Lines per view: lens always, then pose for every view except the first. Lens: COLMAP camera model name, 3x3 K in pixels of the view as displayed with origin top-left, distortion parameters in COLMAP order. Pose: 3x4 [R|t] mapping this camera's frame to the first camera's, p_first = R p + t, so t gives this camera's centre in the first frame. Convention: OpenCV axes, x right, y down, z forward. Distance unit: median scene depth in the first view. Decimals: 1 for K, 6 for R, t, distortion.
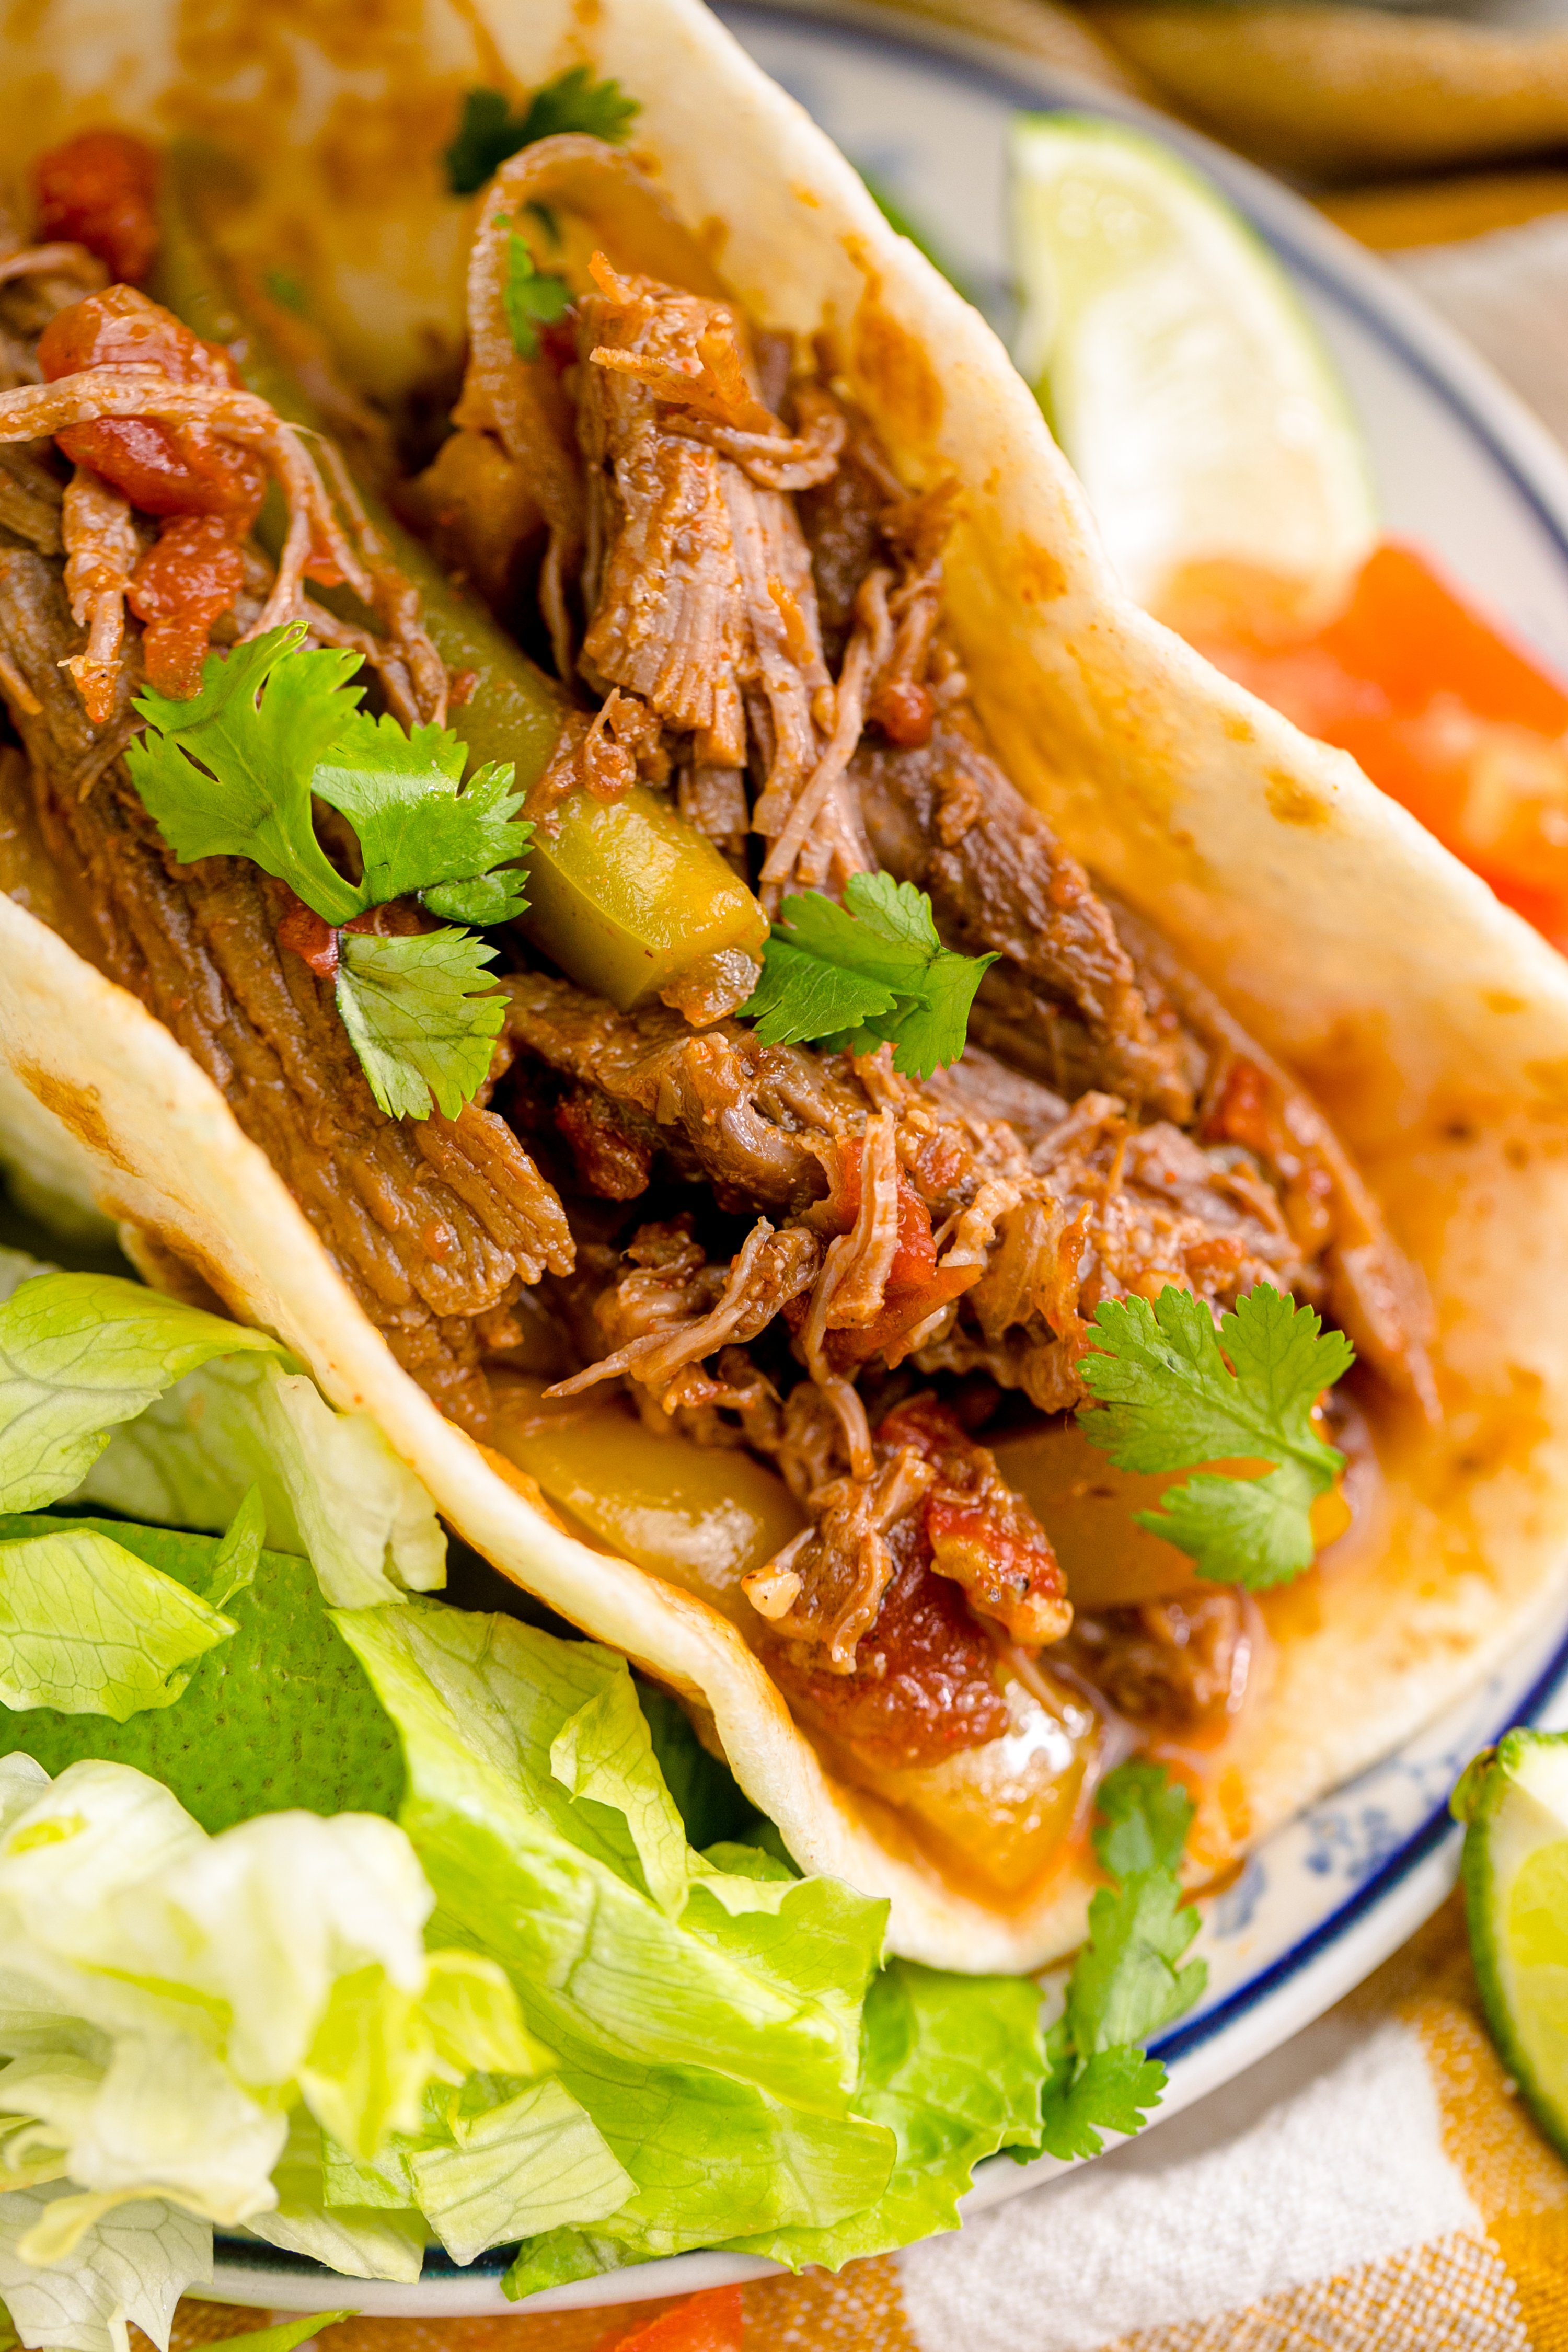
lens RADIAL K [[10205.4, 0, 784.0], [0, 10205.4, 1176.0], [0, 0, 1]] dist [-0.003480, 2.237588]
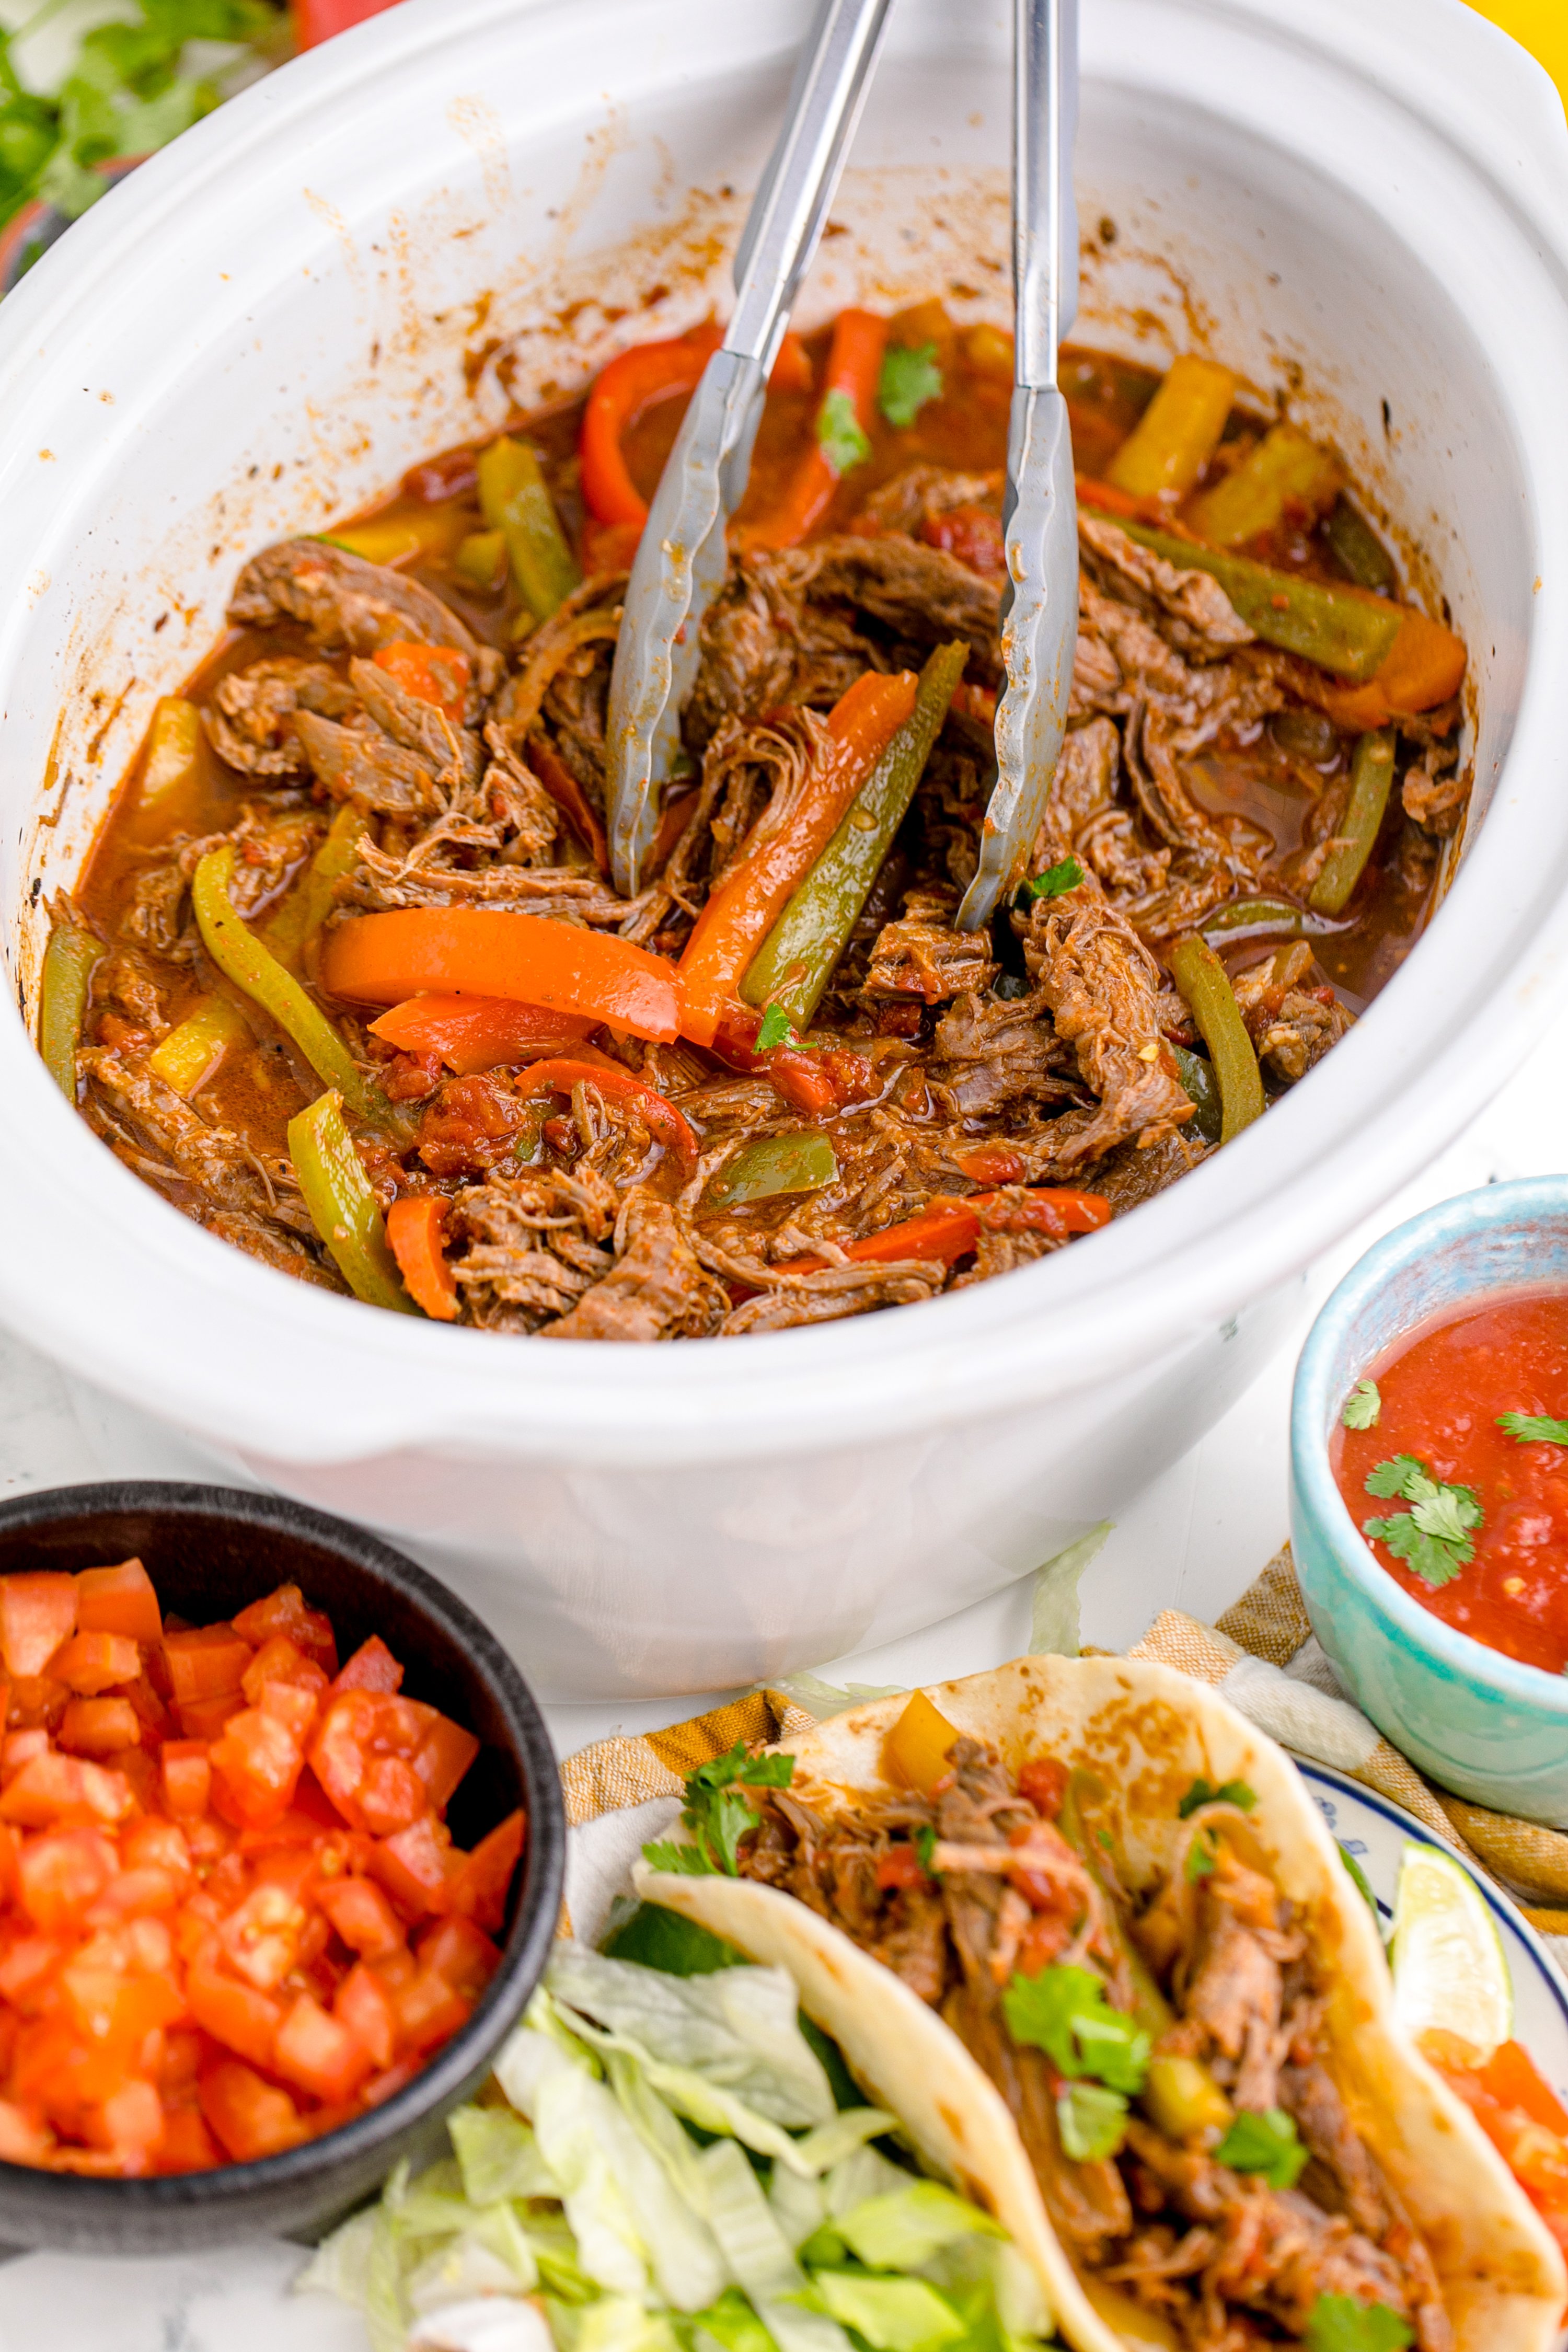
lens RADIAL K [[10205.4, 0, 784.0], [0, 10205.4, 1176.0], [0, 0, 1]] dist [-0.003480, 2.237588]
pose [[0.968604, 0.233166, -0.086249, 0.055846], [-0.243842, 0.958631, -0.146857, 0.152516], [0.048439, 0.163278, 0.985390, -1.579157]]
